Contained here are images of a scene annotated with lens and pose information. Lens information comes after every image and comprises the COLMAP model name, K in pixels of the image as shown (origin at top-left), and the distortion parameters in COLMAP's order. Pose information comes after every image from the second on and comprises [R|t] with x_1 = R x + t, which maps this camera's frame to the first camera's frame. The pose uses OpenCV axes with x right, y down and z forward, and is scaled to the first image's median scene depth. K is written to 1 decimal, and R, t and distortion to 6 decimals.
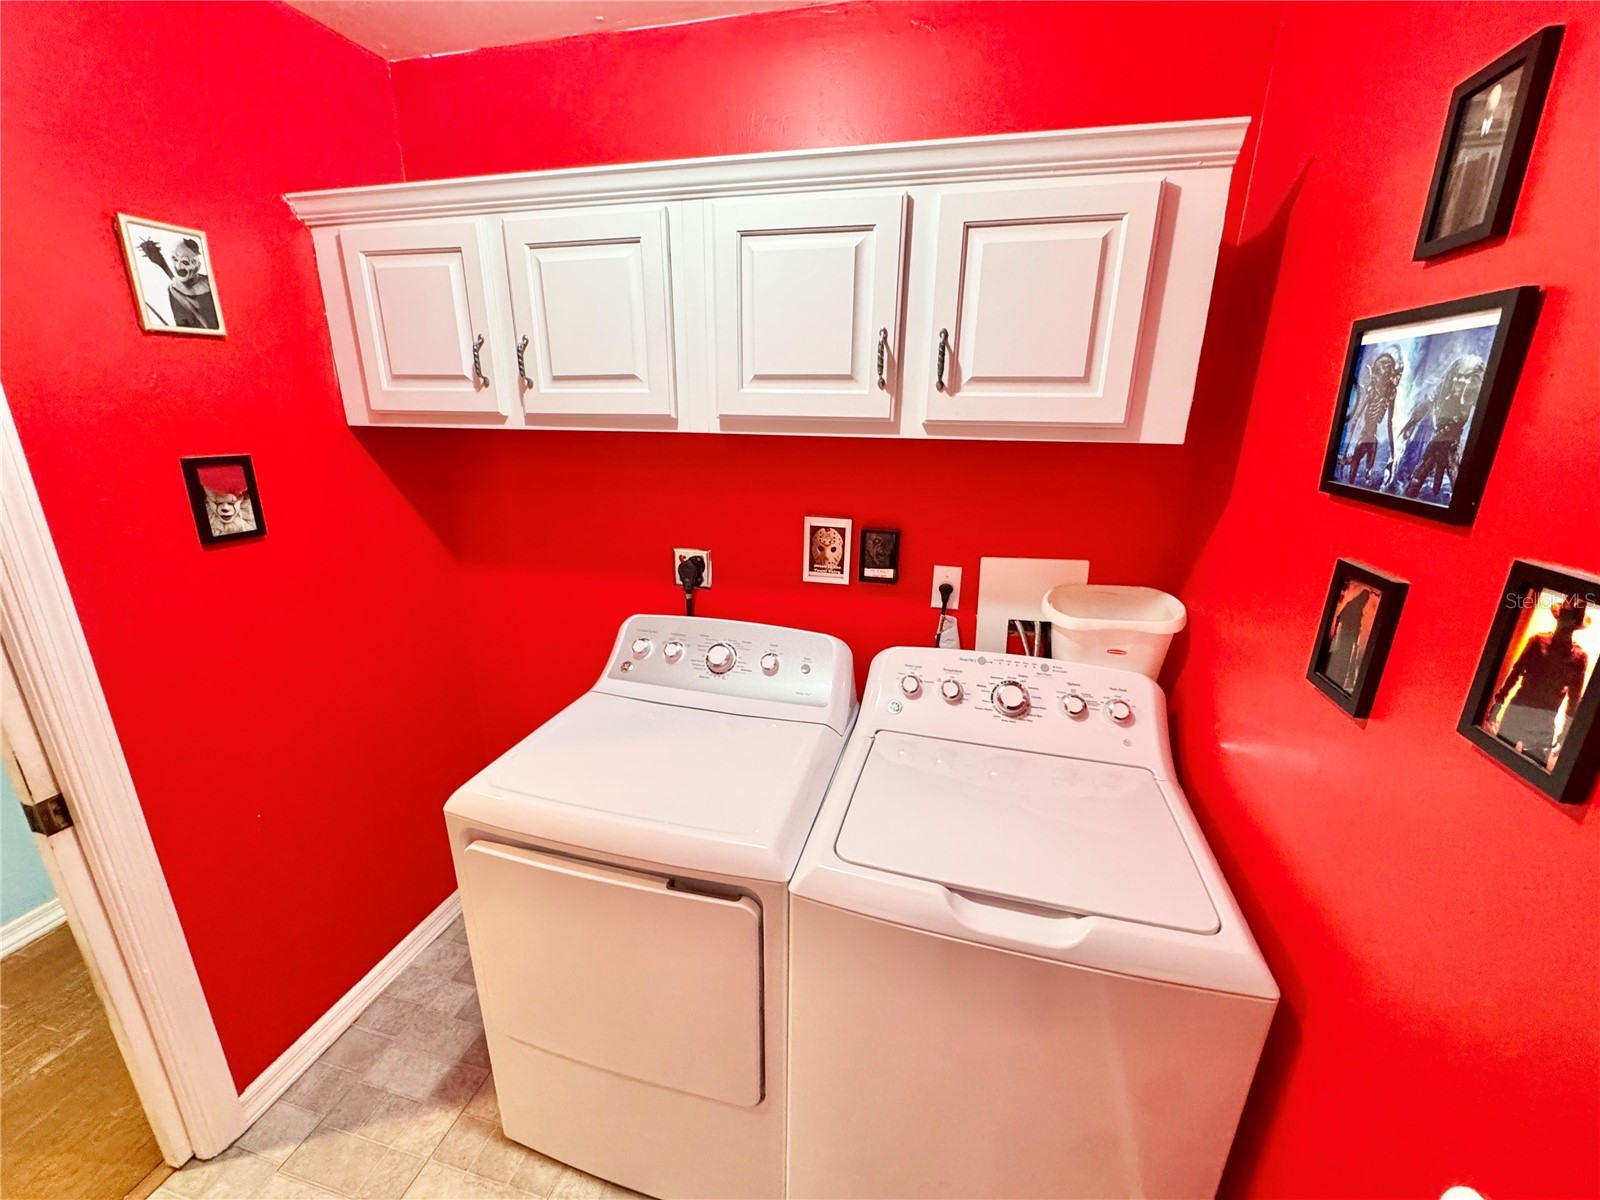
lens RADIAL K [[642.7, 0, 801.5], [0, 642.7, 597.9], [0, 0, 1]] dist [-0.006282, 0.001872]
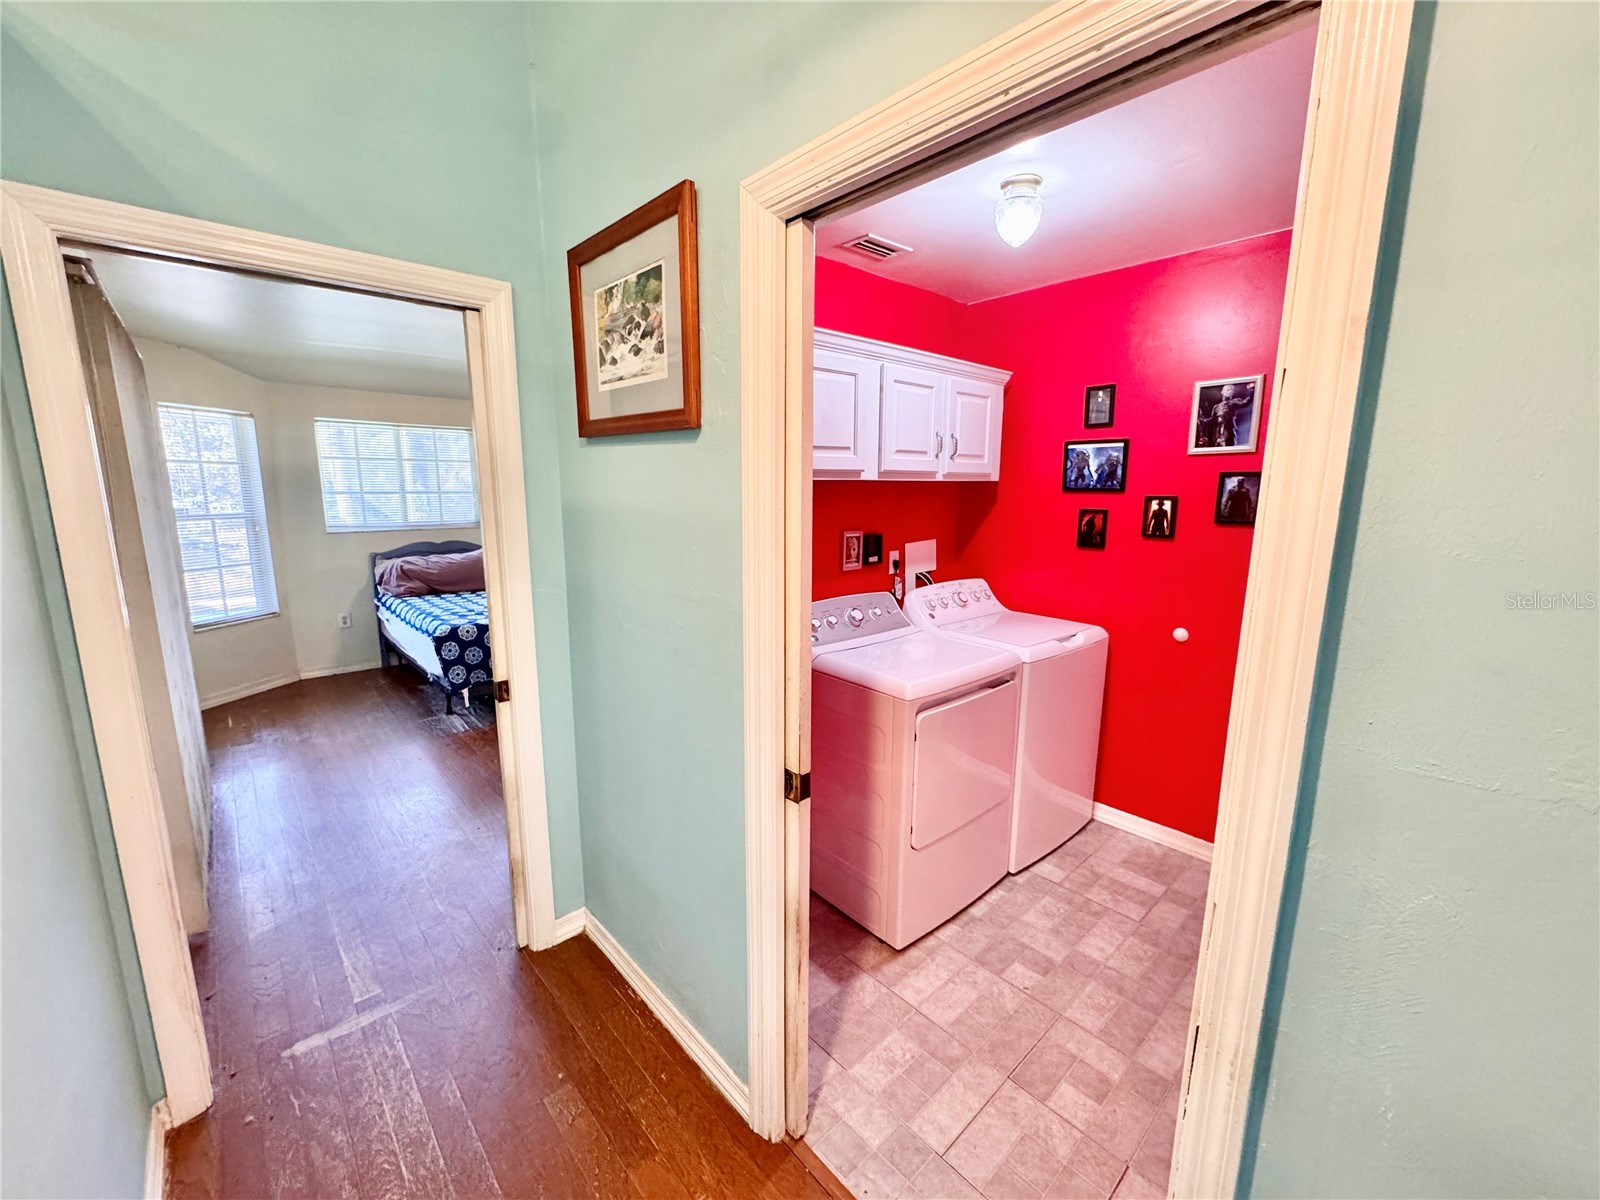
lens RADIAL K [[642.7, 0, 791.7], [0, 642.7, 600.4], [0, 0, 1]] dist [-0.006282, 0.001872]
pose [[0.553201, -0.156063, 0.818299, -1.824833], [0.249848, 0.968157, 0.015736, -0.016013], [-0.794697, 0.195745, 0.574578, 0.217899]]
